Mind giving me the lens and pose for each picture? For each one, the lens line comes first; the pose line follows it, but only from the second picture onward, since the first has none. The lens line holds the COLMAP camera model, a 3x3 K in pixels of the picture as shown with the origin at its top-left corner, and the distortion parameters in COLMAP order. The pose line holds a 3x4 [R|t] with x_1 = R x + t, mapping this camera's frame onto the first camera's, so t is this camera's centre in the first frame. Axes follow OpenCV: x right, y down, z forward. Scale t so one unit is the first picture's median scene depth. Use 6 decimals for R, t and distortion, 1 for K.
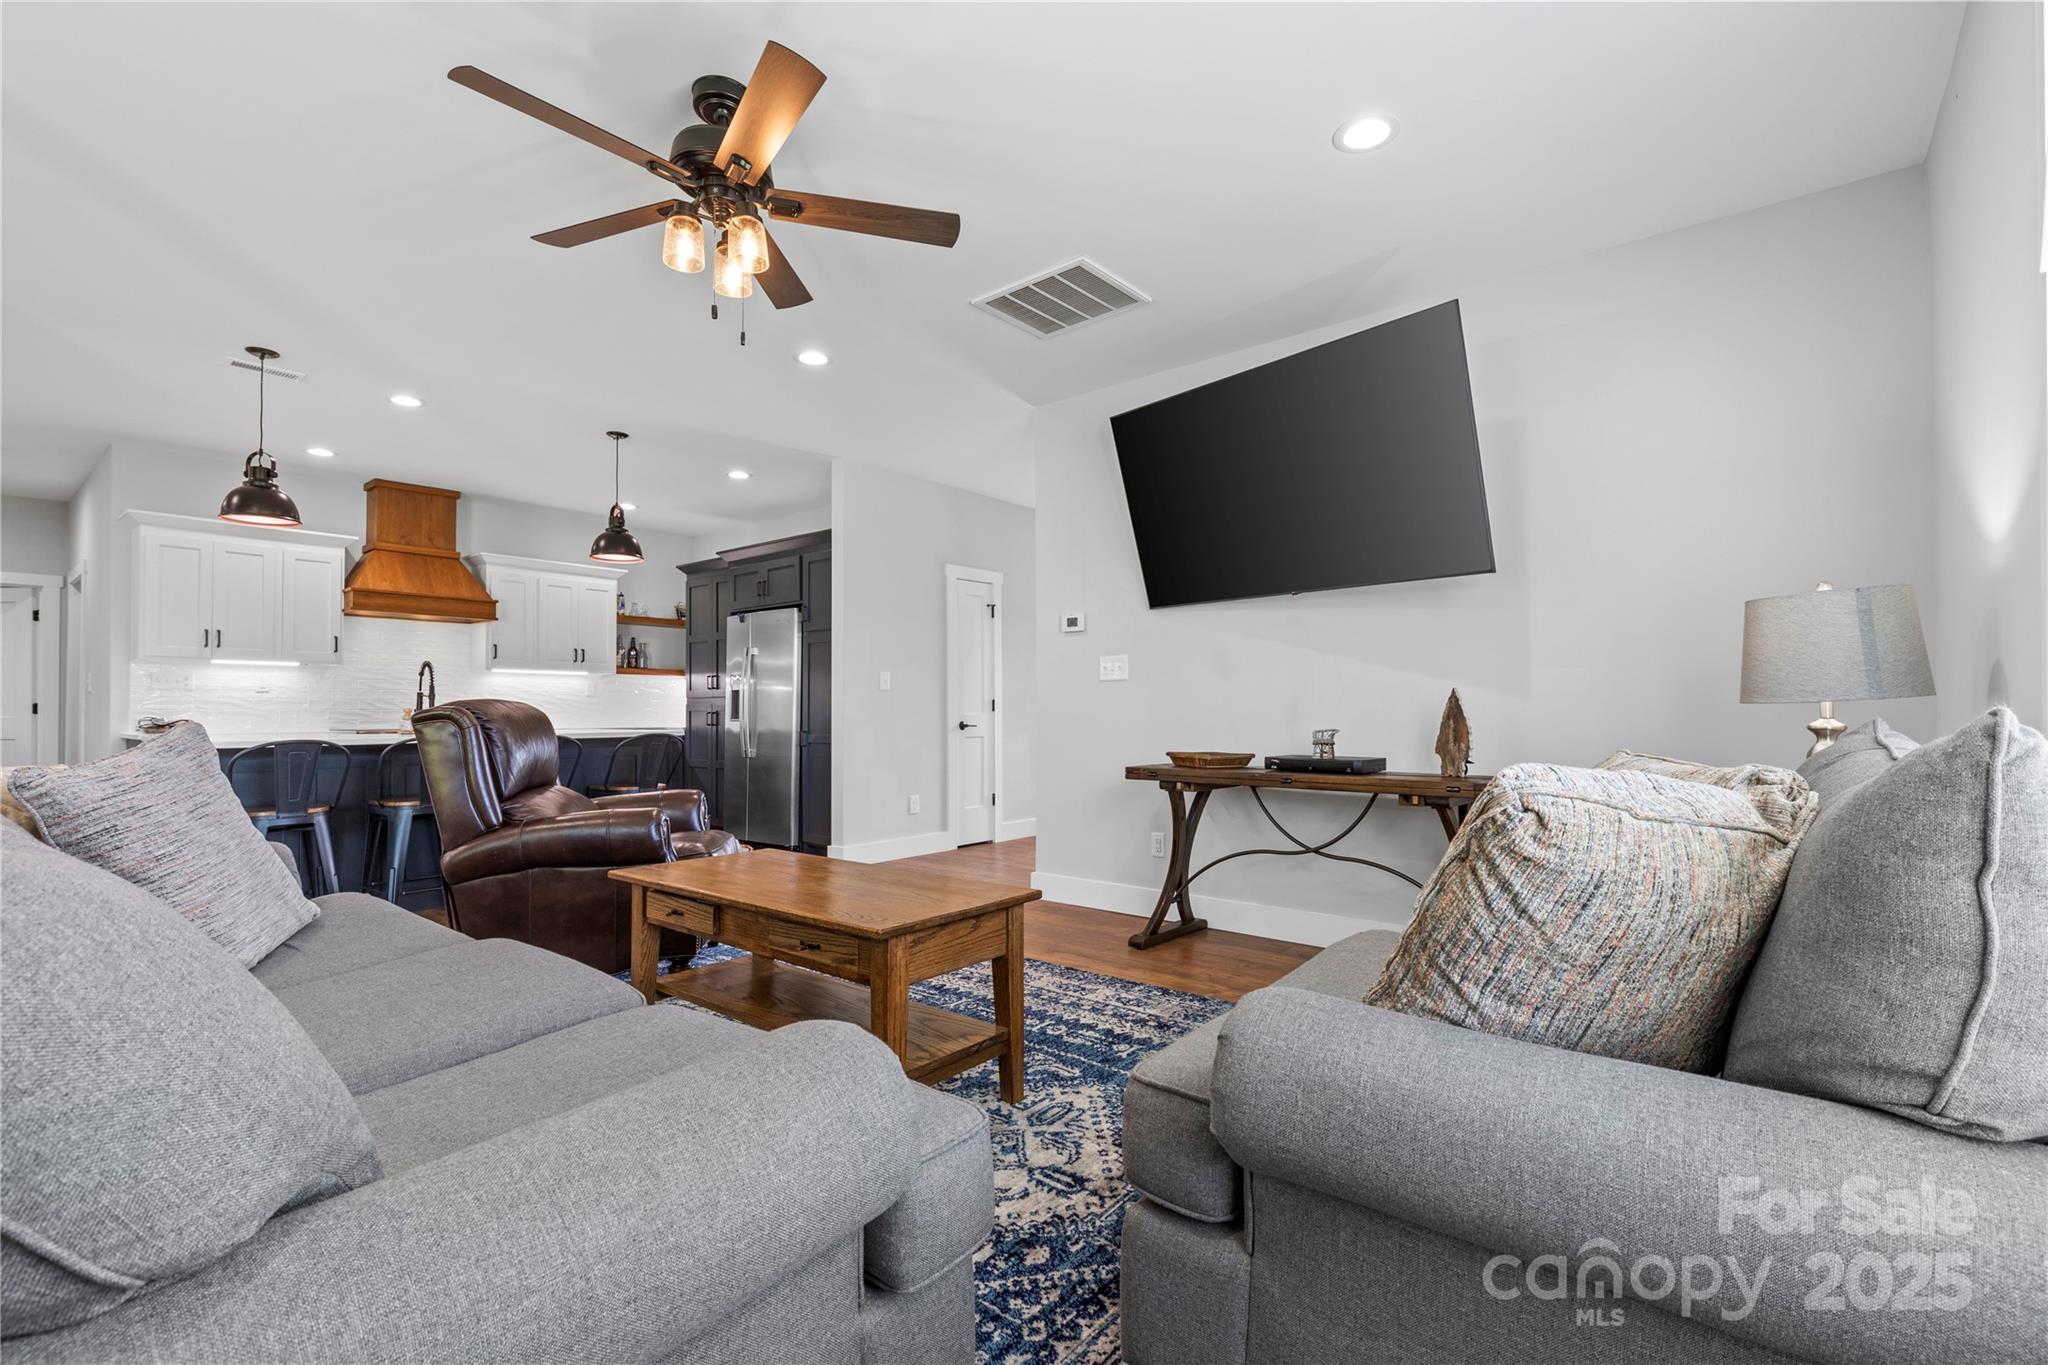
lens RADIAL K [[918.9, 0, 1027.6], [0, 918.9, 701.2], [0, 0, 1]] dist [0.001001, 0.000069]
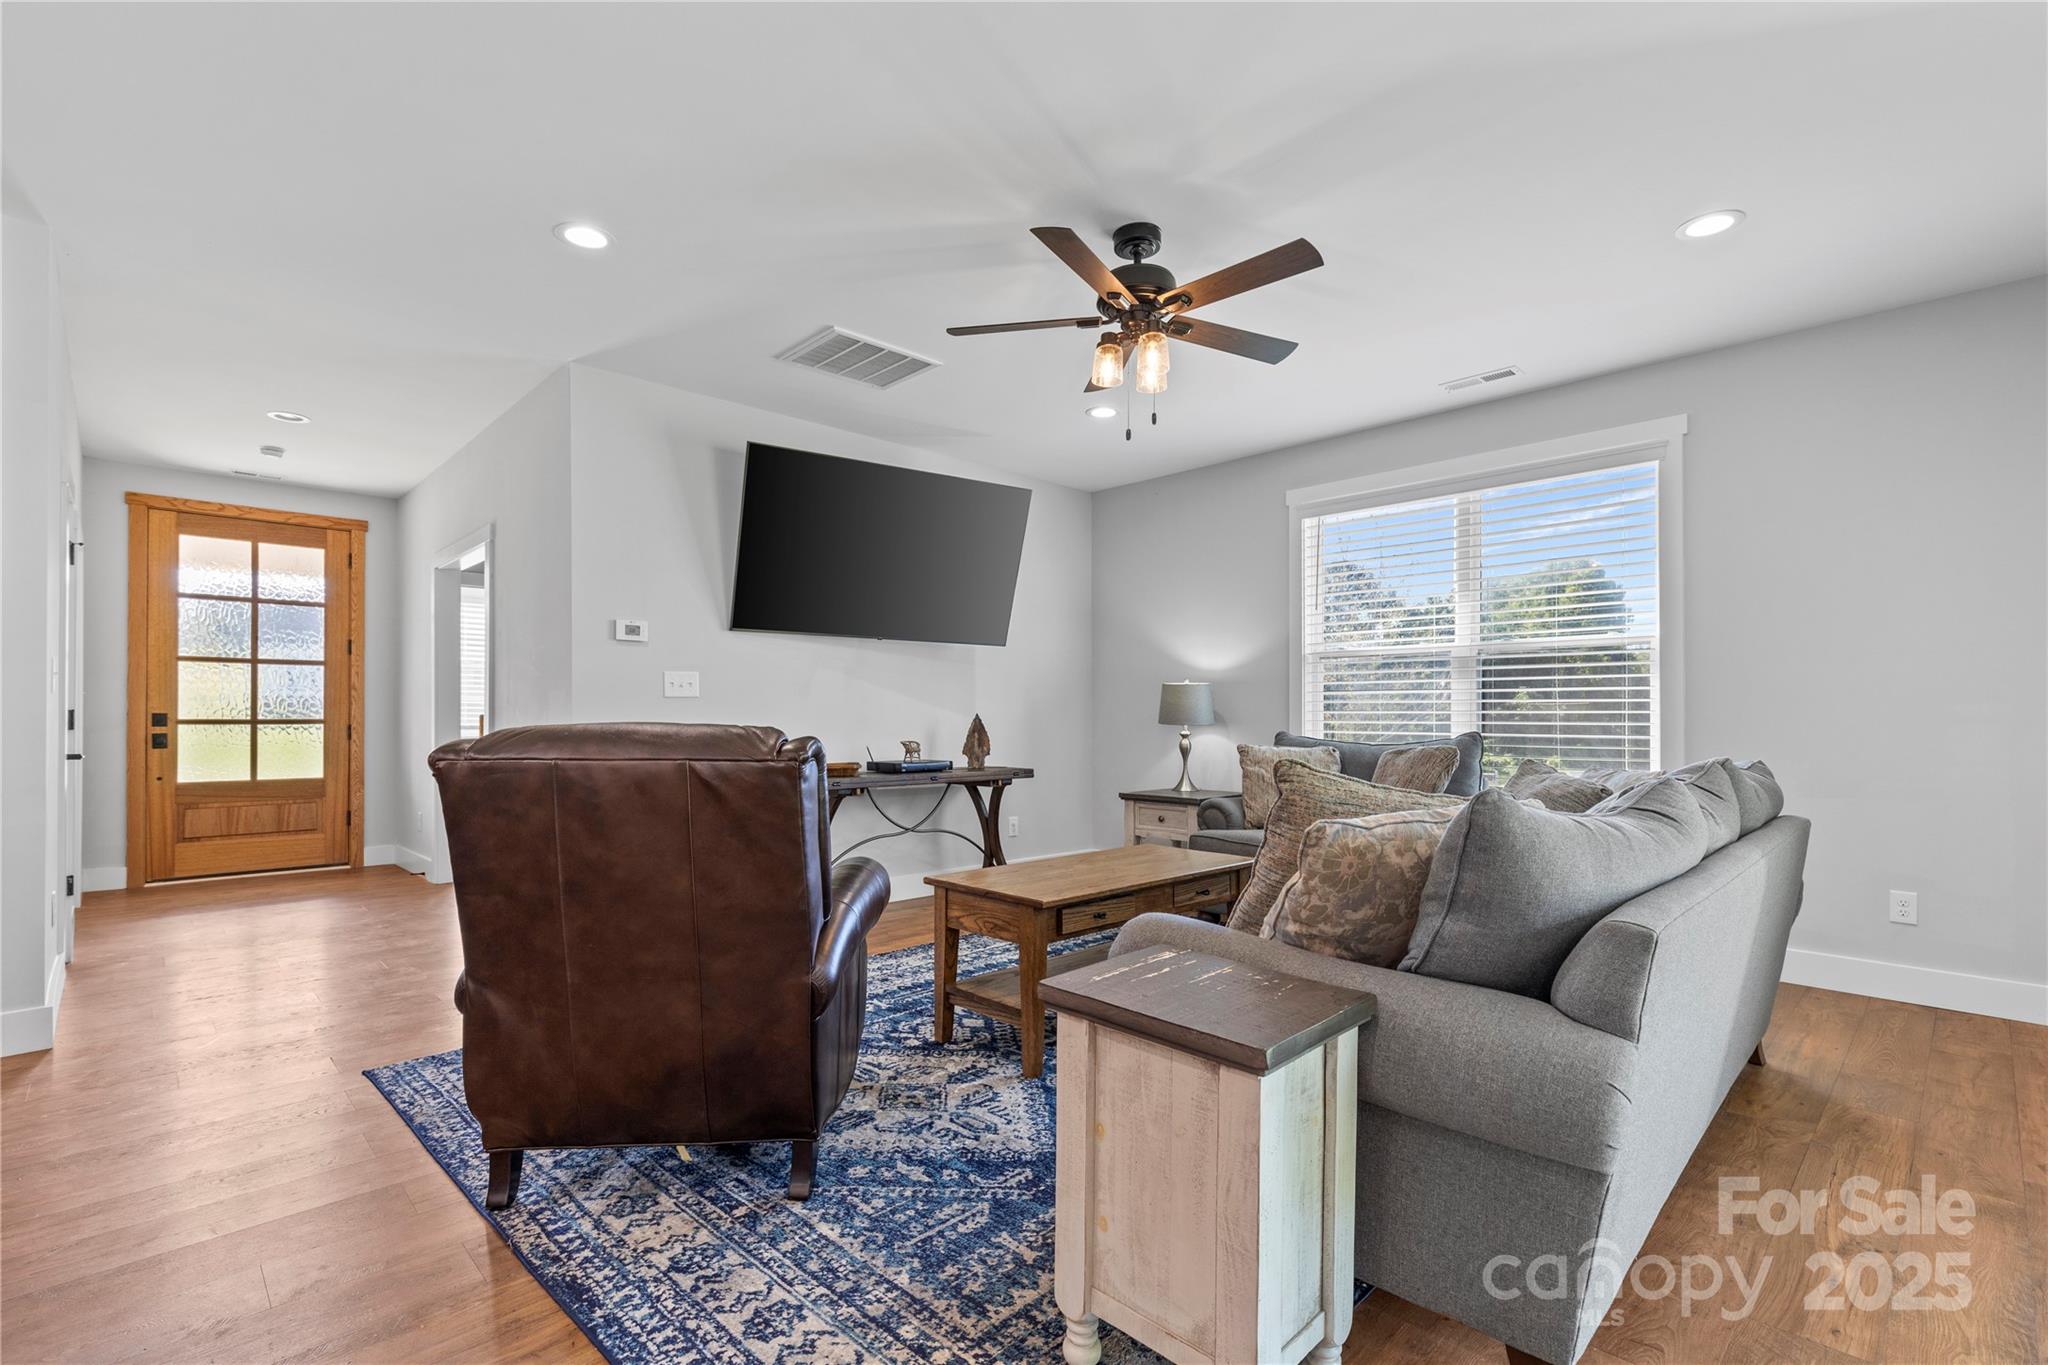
lens RADIAL K [[934.3, 0, 1034.9], [0, 934.3, 717.4], [0, 0, 1]] dist [0.007746, 0.000193]
pose [[0.102308, -0.001419, 0.994752, -1.168383], [-0.014674, 0.999888, 0.002936, -0.013517], [-0.994645, -0.014897, 0.102276, 0.735250]]
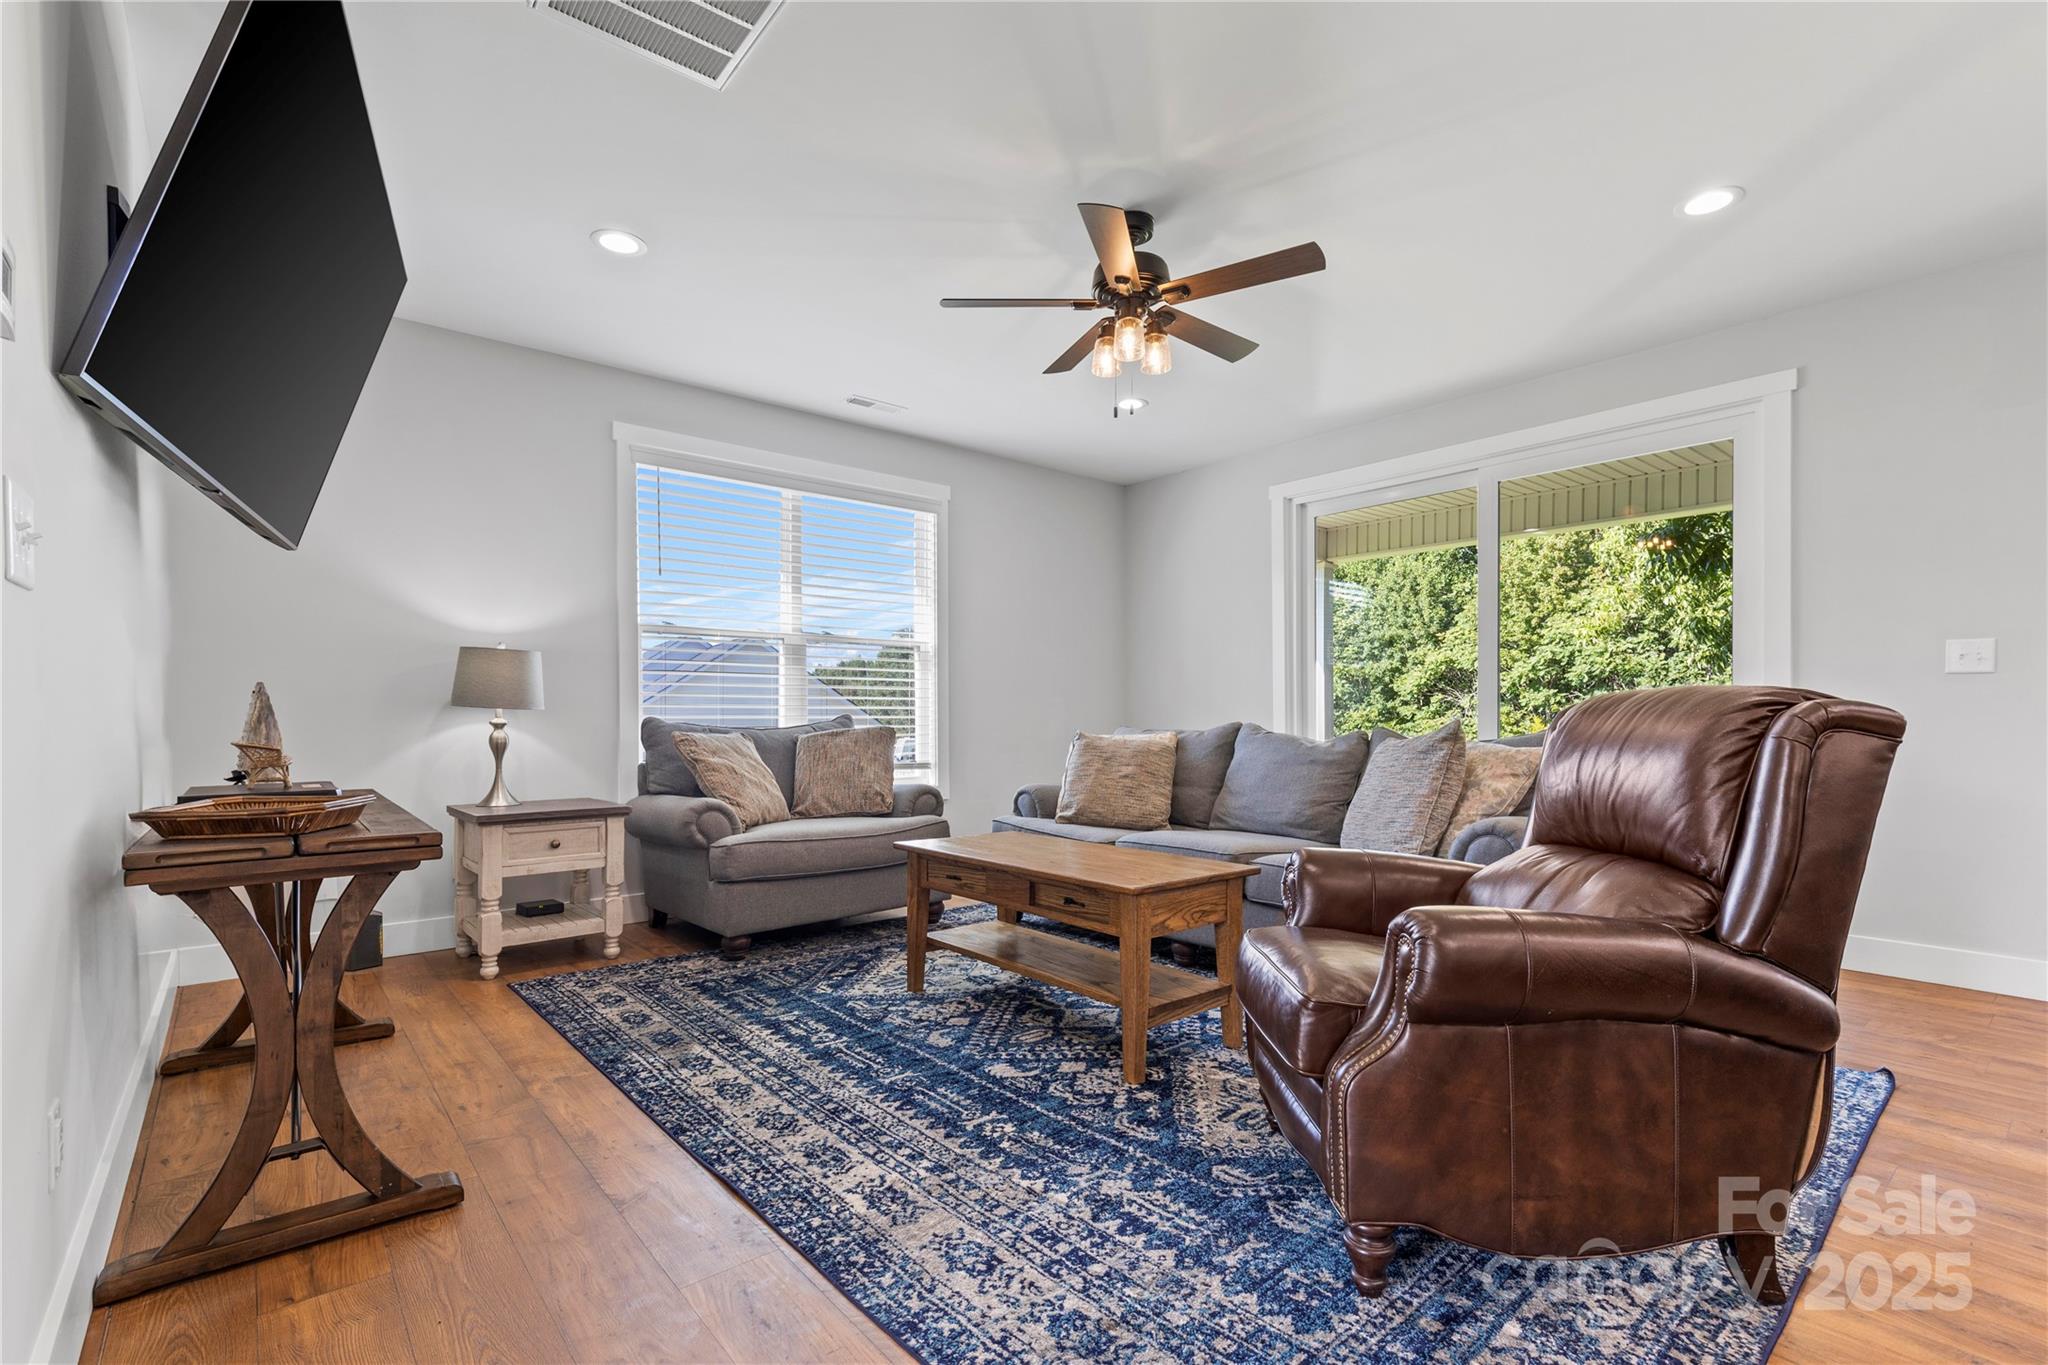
lens RADIAL K [[934.3, 0, 1034.9], [0, 934.3, 717.4], [0, 0, 1]] dist [0.007746, 0.000193]
pose [[-0.984311, 0.003980, 0.176395, -0.315195], [0.002251, 0.999947, -0.010000, 0.024123], [-0.176425, -0.009446, -0.984269, 1.671109]]
